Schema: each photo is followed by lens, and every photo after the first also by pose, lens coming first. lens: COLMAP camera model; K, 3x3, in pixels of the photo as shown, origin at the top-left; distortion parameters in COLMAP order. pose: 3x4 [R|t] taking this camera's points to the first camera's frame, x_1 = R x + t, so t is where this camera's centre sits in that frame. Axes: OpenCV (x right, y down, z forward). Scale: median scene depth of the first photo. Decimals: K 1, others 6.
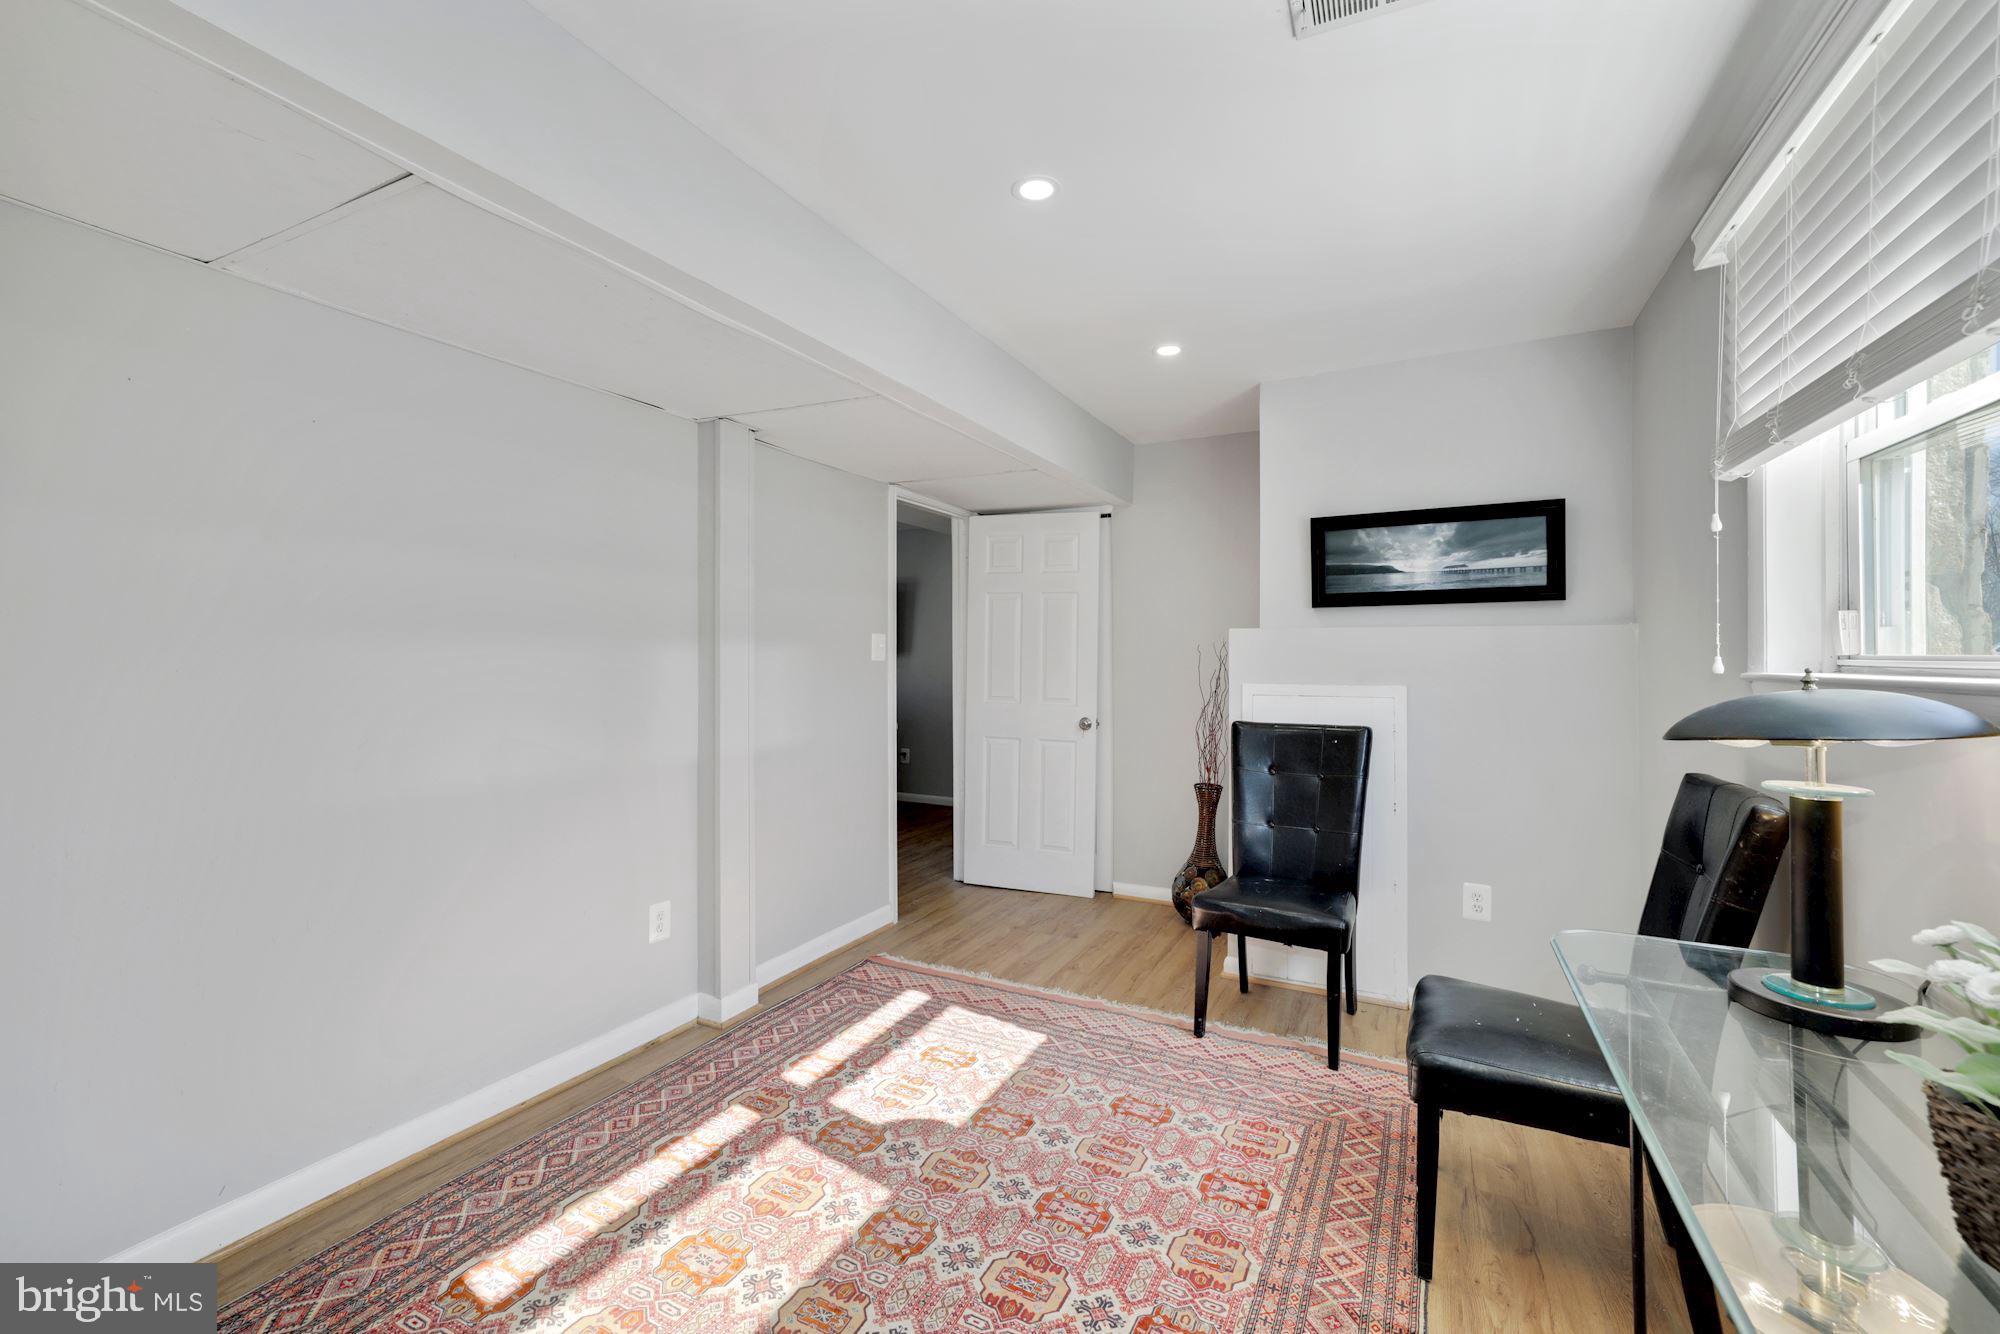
lens RADIAL K [[848.5, 0, 990.1], [0, 848.5, 661.1], [0, 0, 1]] dist [-0.001667, 0.000230]
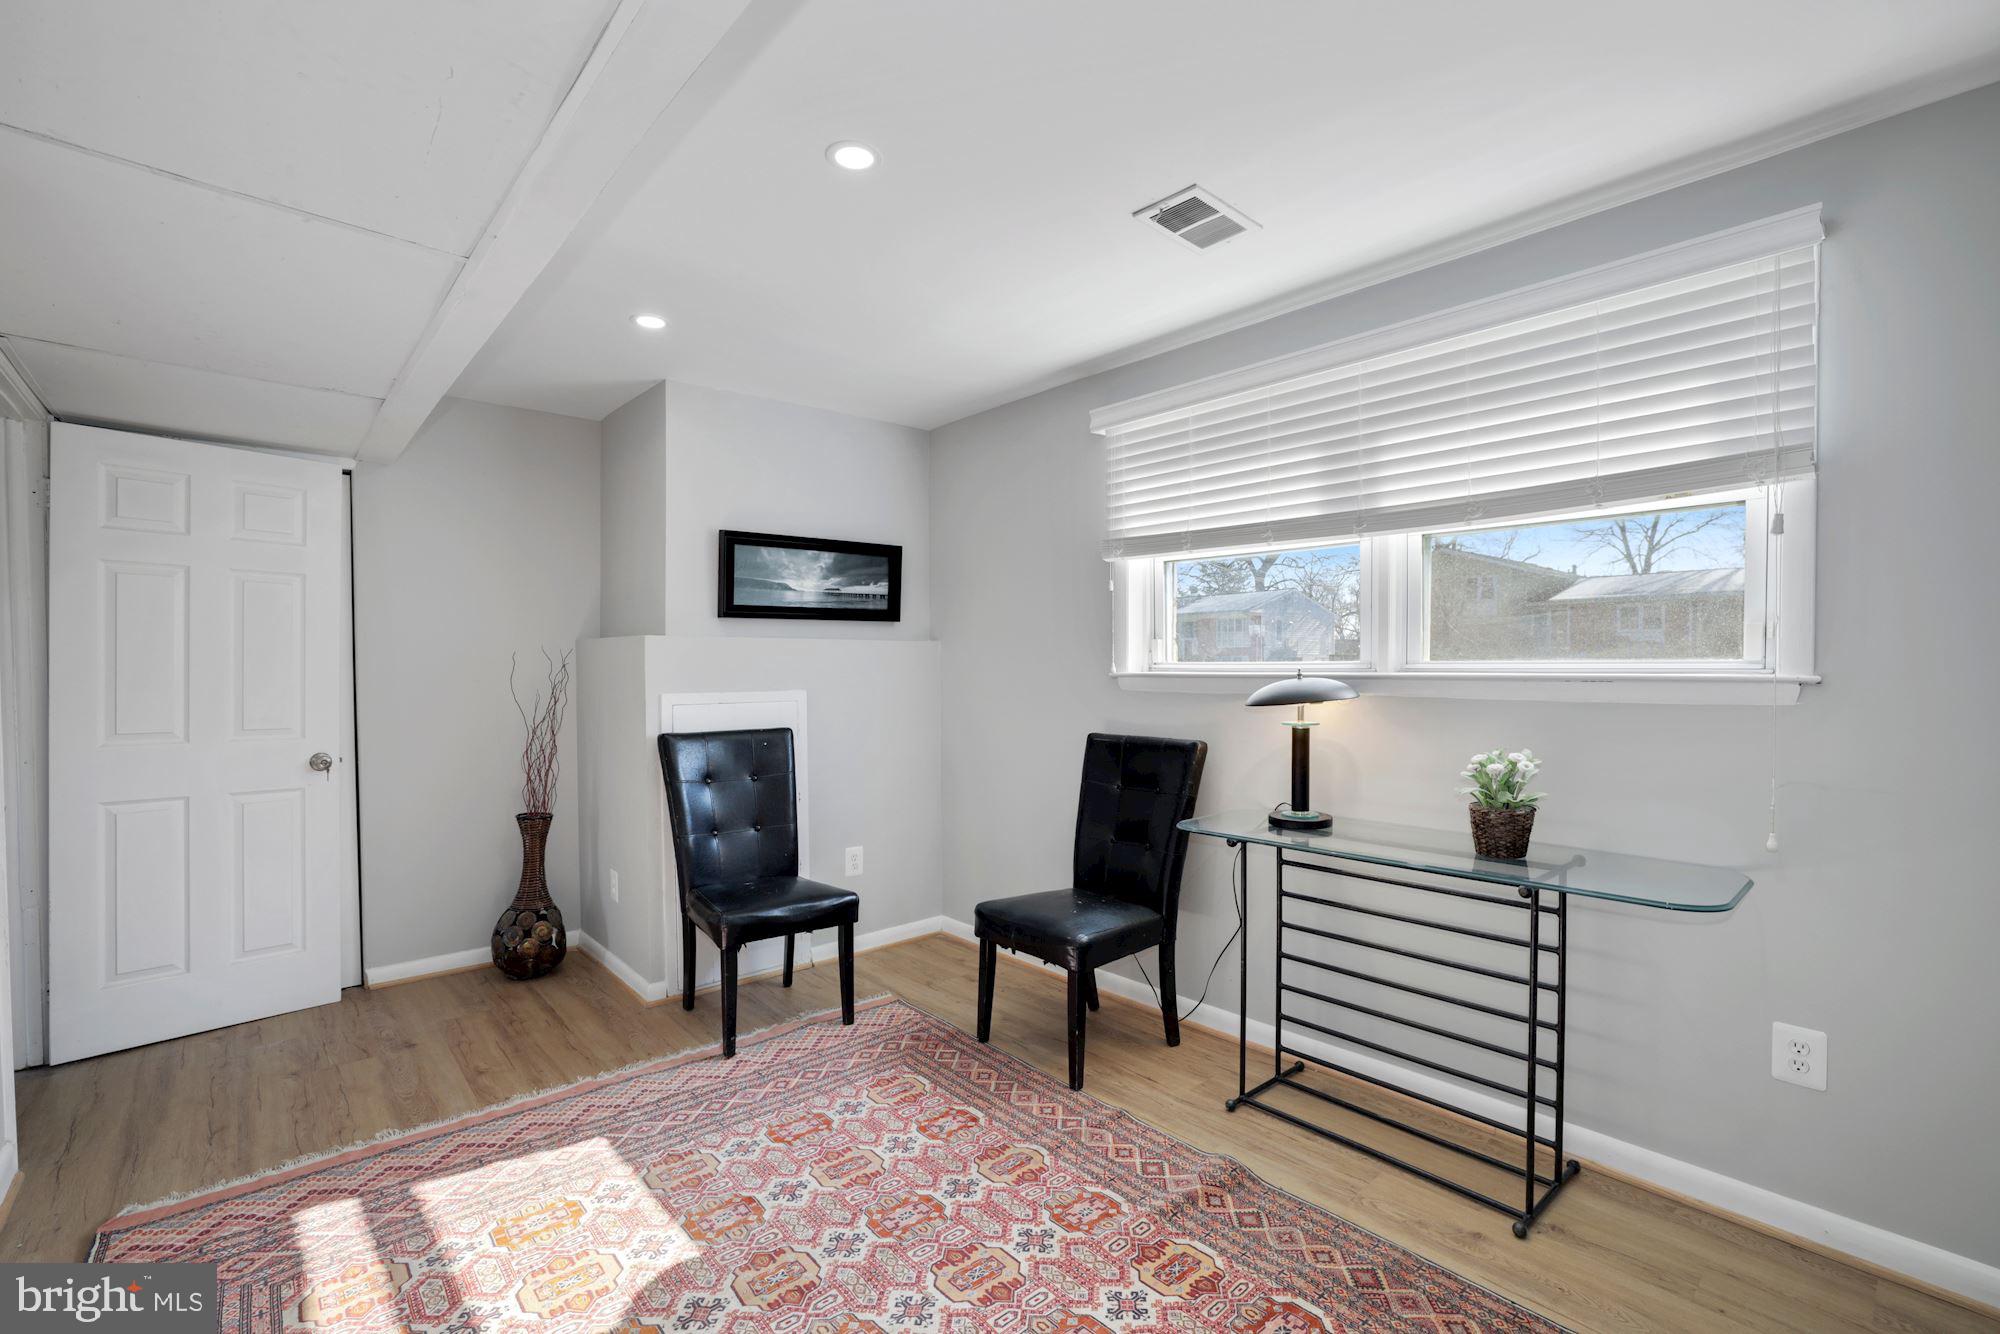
lens RADIAL K [[849.8, 0, 995.1], [0, 849.8, 689.1], [0, 0, 1]] dist [-0.057372, 0.020854]
pose [[0.362269, -0.031106, 0.931554, -0.497139], [0.007590, 0.999508, 0.030424, -0.004860], [-0.932043, -0.003951, 0.362327, 0.351168]]
